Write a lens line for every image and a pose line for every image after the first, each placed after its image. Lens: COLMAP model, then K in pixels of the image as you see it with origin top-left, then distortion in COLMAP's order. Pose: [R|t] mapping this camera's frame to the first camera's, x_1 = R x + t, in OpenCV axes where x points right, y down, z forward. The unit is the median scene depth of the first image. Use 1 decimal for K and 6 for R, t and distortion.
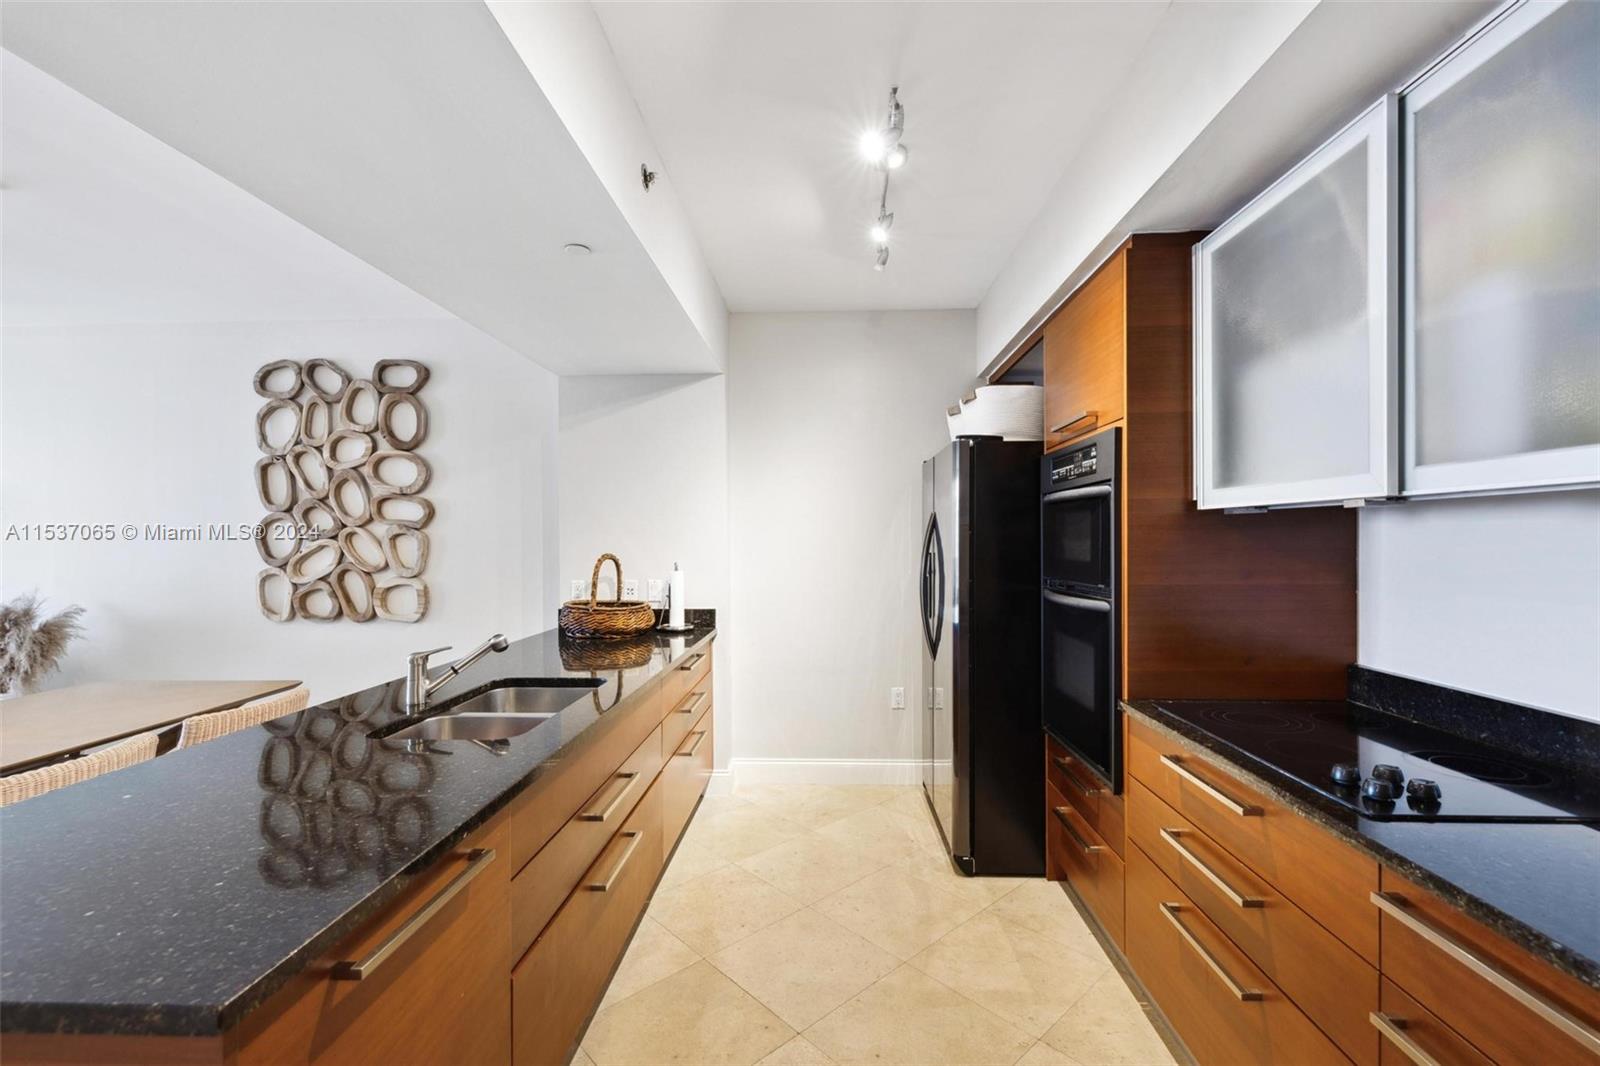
lens RADIAL K [[682.1, 0, 802.9], [0, 682.1, 541.9], [0, 0, 1]] dist [0.003627, 0.000379]
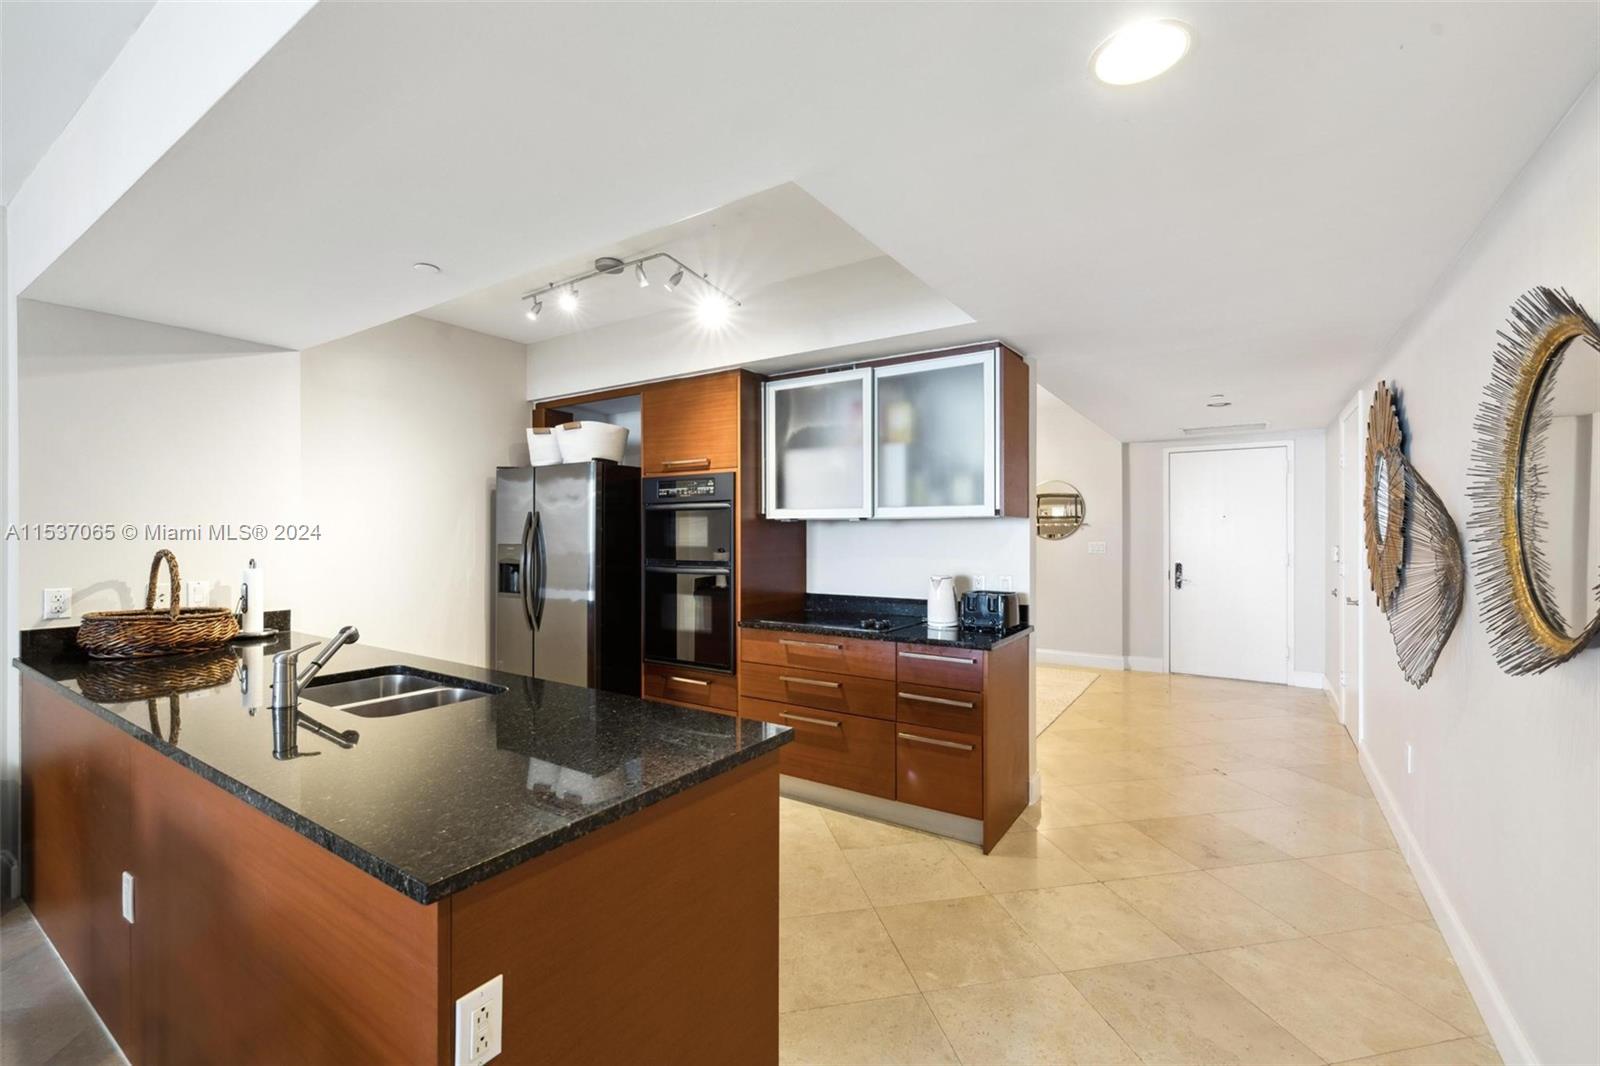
lens RADIAL K [[682.3, 0, 801.9], [0, 682.3, 532.8], [0, 0, 1]] dist [-0.000168, 0.000052]
pose [[0.515353, 0.006131, 0.856956, -0.512970], [0.001278, 0.999968, -0.007923, 0.003961], [-0.856977, 0.005179, 0.515329, -0.043178]]
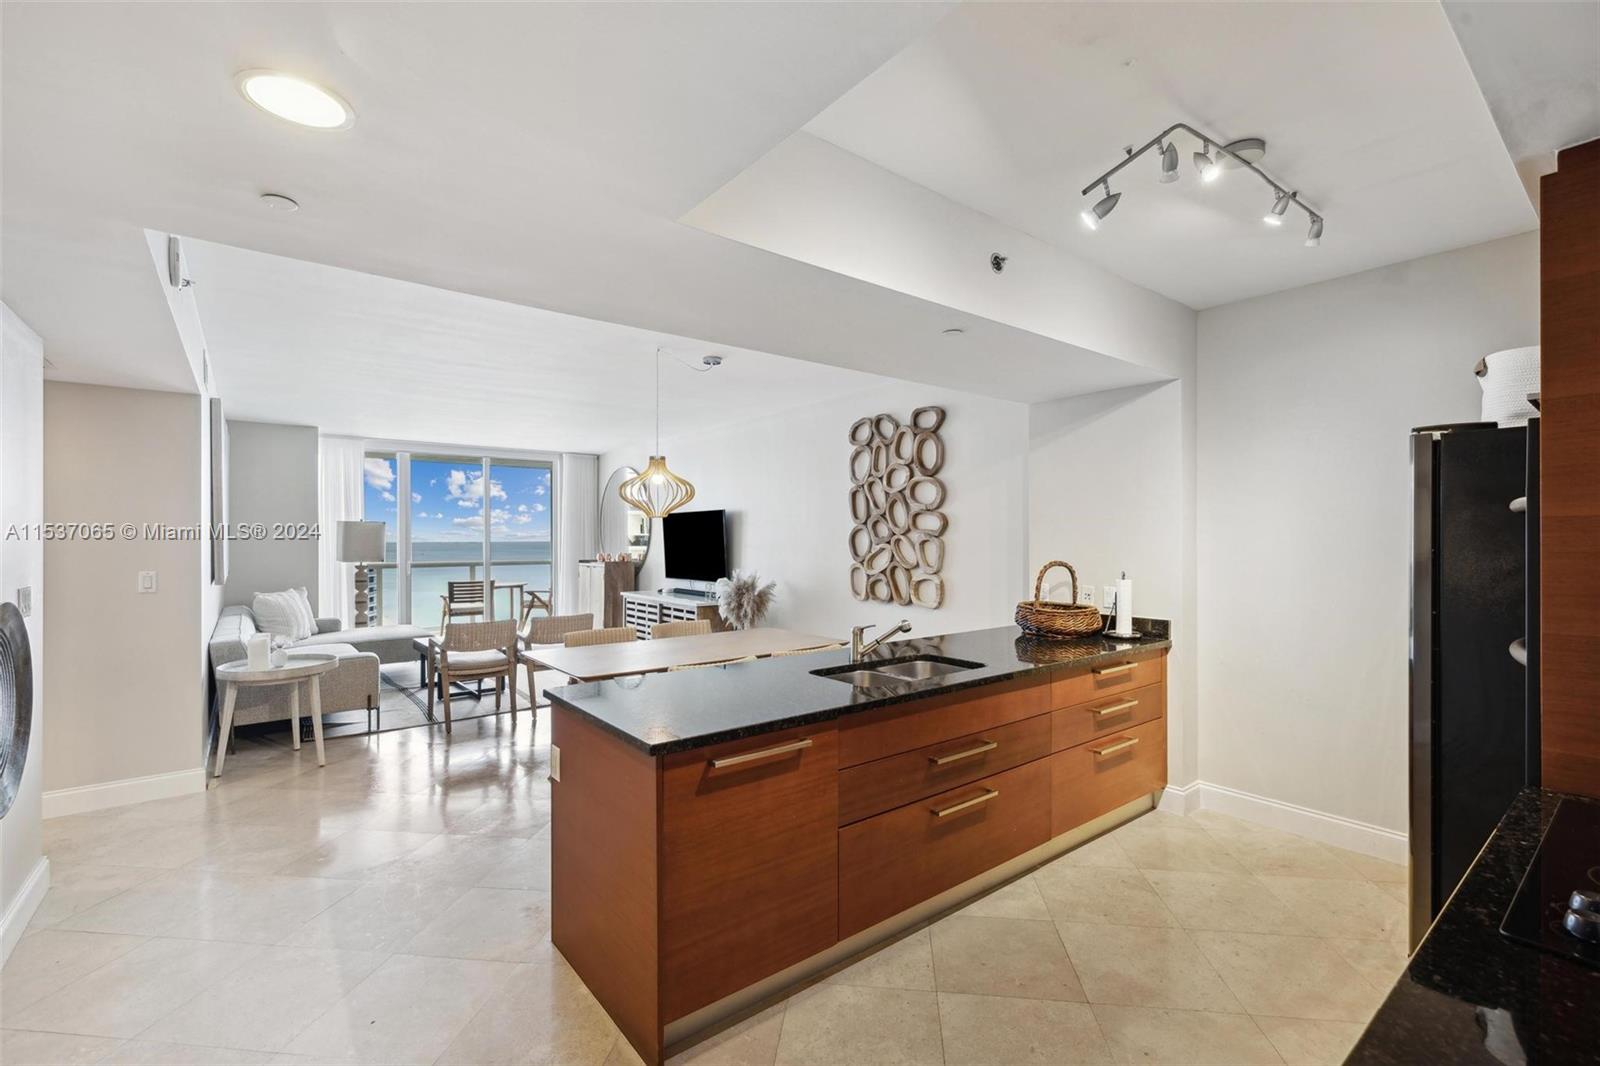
lens RADIAL K [[695.7, 0, 802.6], [0, 695.7, 535.3], [0, 0, 1]] dist [0.002308, 0.000091]
pose [[0.652487, 0.002512, -0.757796, 0.263847], [-0.004968, 0.999987, -0.000962, -0.018744], [0.757784, 0.004393, 0.652491, -0.047829]]
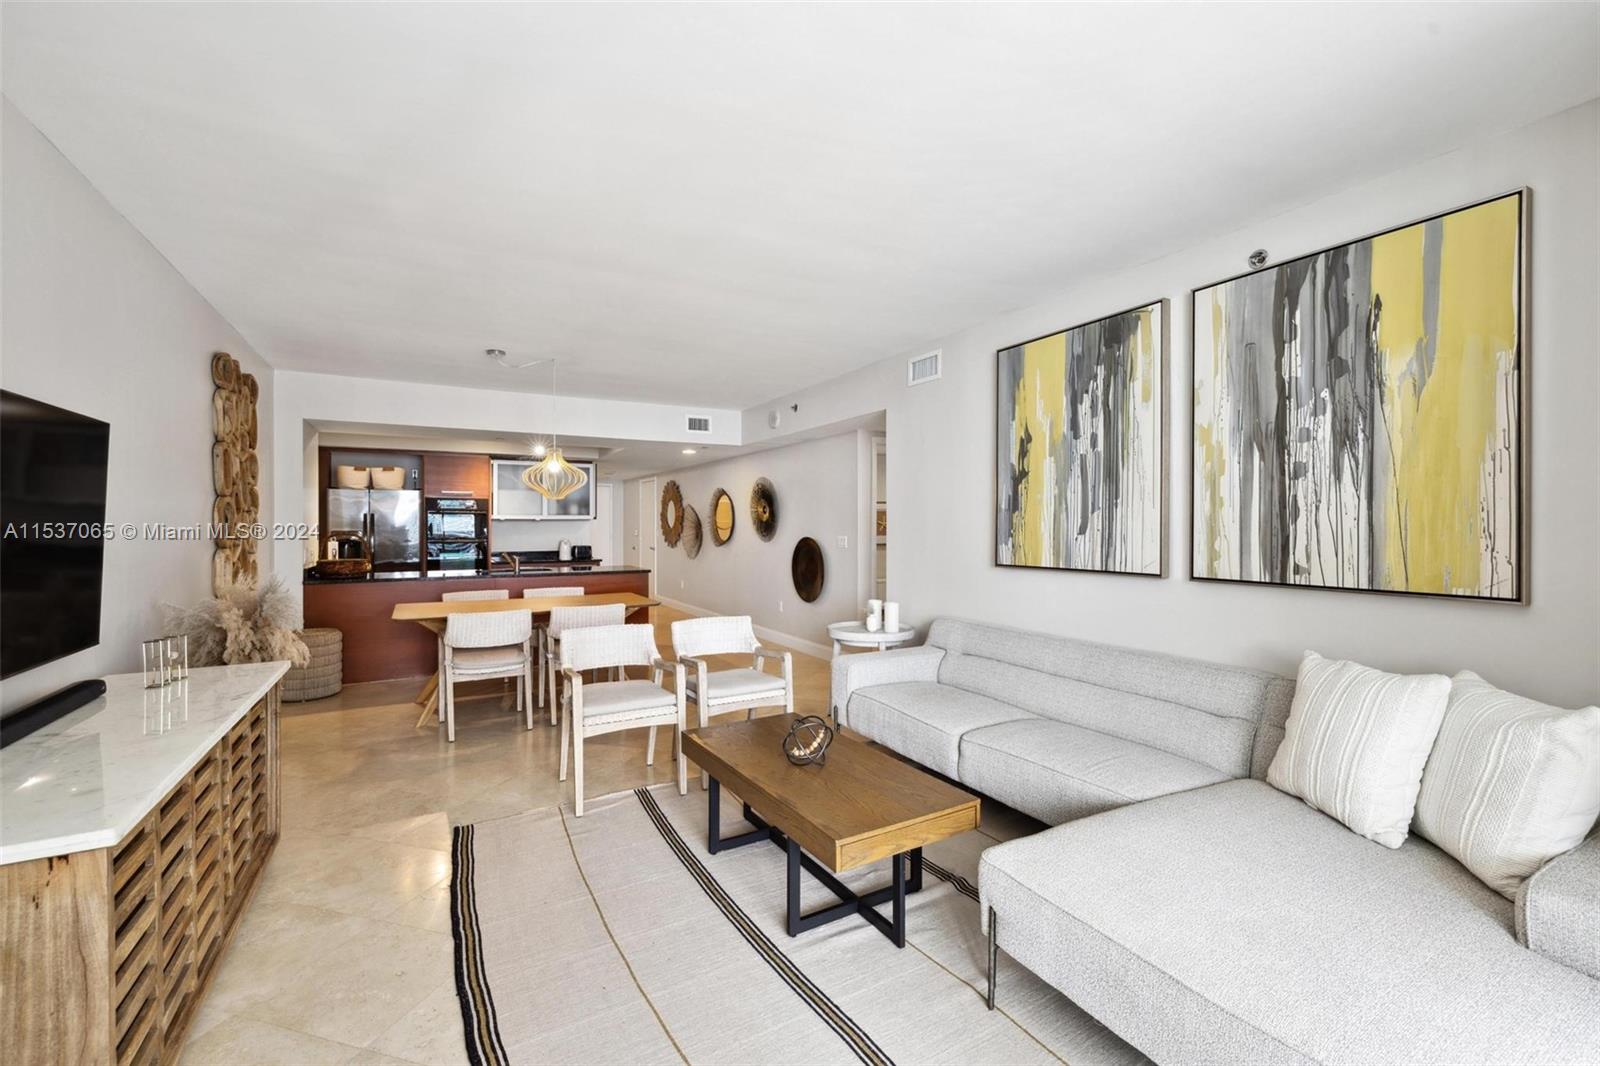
lens RADIAL K [[670.5, 0, 800.0], [0, 670.5, 533.0], [0, 0, 1]] dist [0.001089, 0.000085]
pose [[-0.522223, -0.005793, 0.852789, -2.118637], [0.009251, 0.999880, 0.012458, 0.006995], [-0.852759, 0.014395, -0.522106, 0.787088]]
